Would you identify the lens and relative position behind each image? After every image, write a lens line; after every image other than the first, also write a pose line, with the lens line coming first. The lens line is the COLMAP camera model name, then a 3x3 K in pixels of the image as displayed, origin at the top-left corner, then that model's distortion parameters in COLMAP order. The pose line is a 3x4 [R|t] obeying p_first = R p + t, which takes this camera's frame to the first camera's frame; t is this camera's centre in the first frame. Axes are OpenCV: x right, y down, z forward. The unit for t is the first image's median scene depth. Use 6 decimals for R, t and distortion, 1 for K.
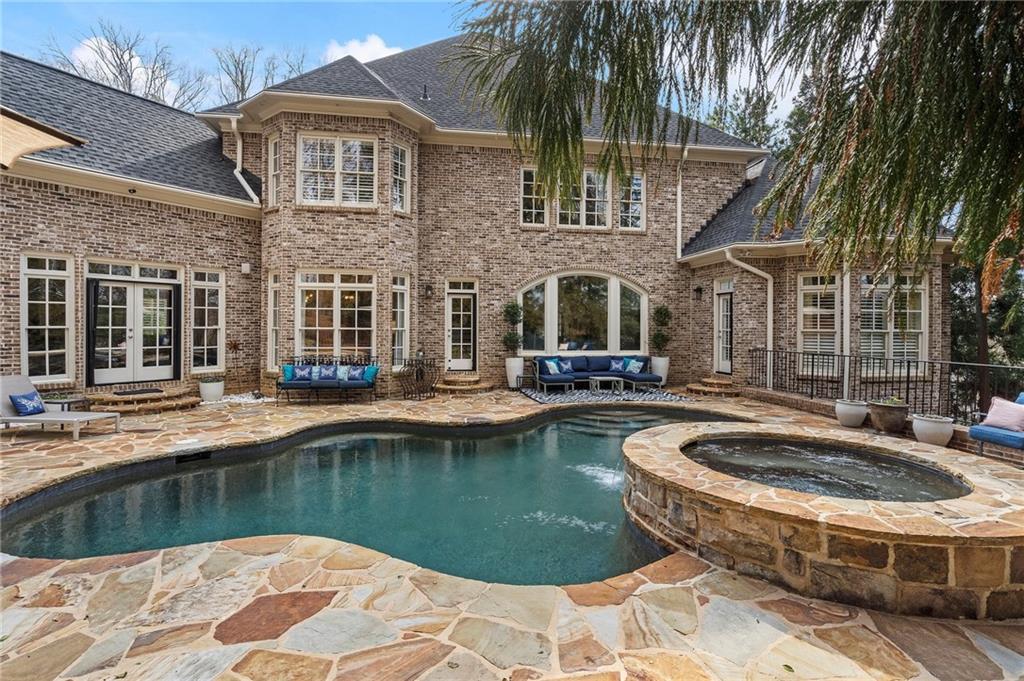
lens RADIAL K [[467.4, 0, 517.1], [0, 467.4, 318.6], [0, 0, 1]] dist [-0.006743, 0.001252]
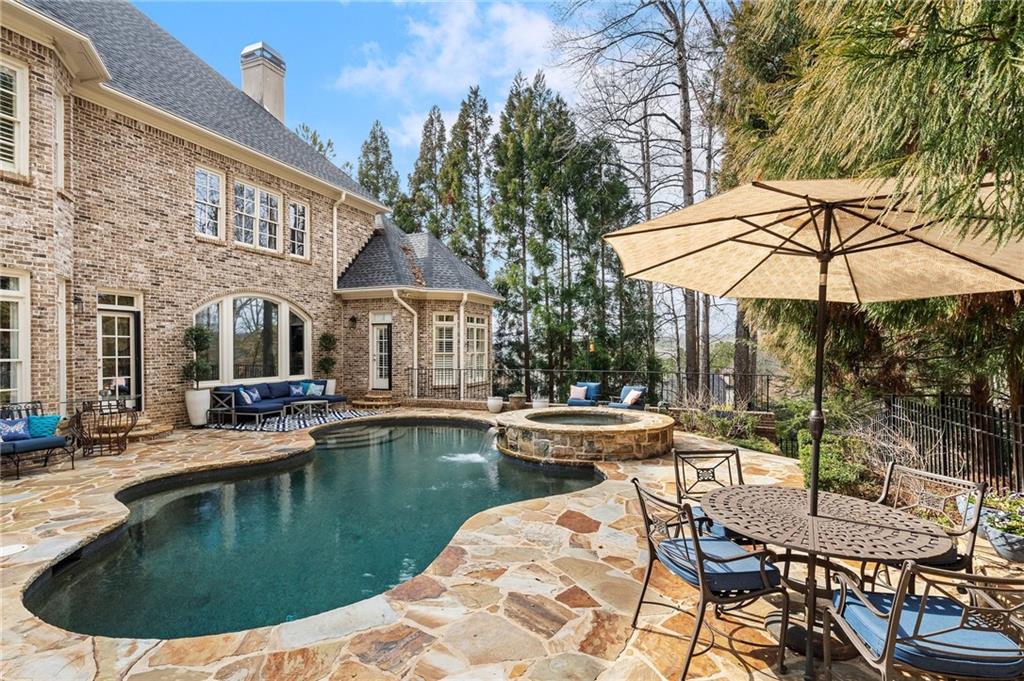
lens RADIAL K [[489.3, 0, 495.6], [0, 489.3, 350.2], [0, 0, 1]] dist [0.008288, -0.001770]
pose [[0.537511, -0.008330, 0.843216, -0.462014], [-0.007951, 0.999857, 0.014945, -0.006692], [-0.843219, -0.014737, 0.537368, 0.059017]]
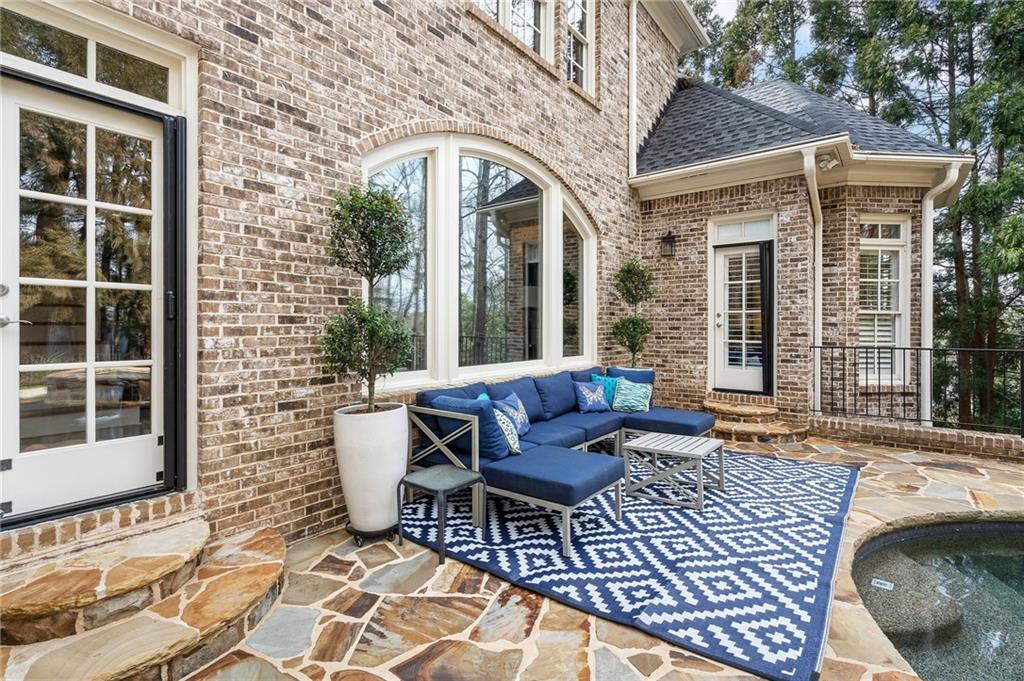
lens RADIAL K [[467.4, 0, 500.6], [0, 467.4, 325.1], [0, 0, 1]] dist [-0.006743, 0.001252]
pose [[0.760832, -0.001699, 0.648946, -0.115615], [-0.008923, 0.999875, 0.013079, 0.034315], [-0.648887, -0.015741, 0.760722, 0.750639]]
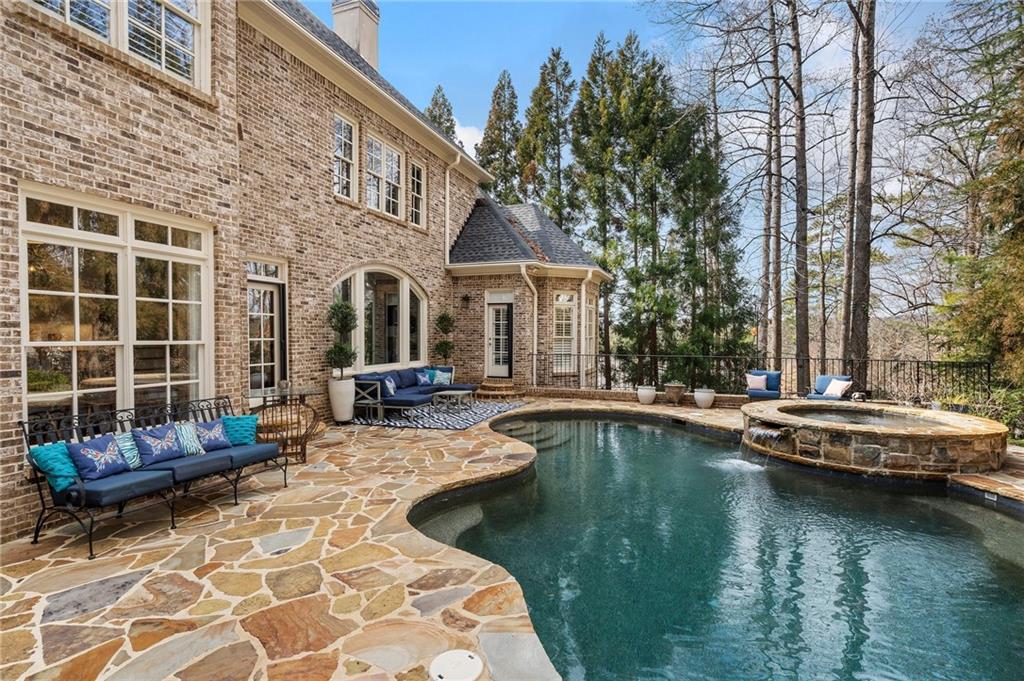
lens RADIAL K [[489.3, 0, 504.2], [0, 489.3, 341.9], [0, 0, 1]] dist [0.008288, -0.001770]
pose [[0.512353, -0.017966, 0.858587, -0.513980], [-0.012126, 0.999530, 0.028151, 0.002491], [-0.858689, -0.024834, 0.511894, 0.398047]]
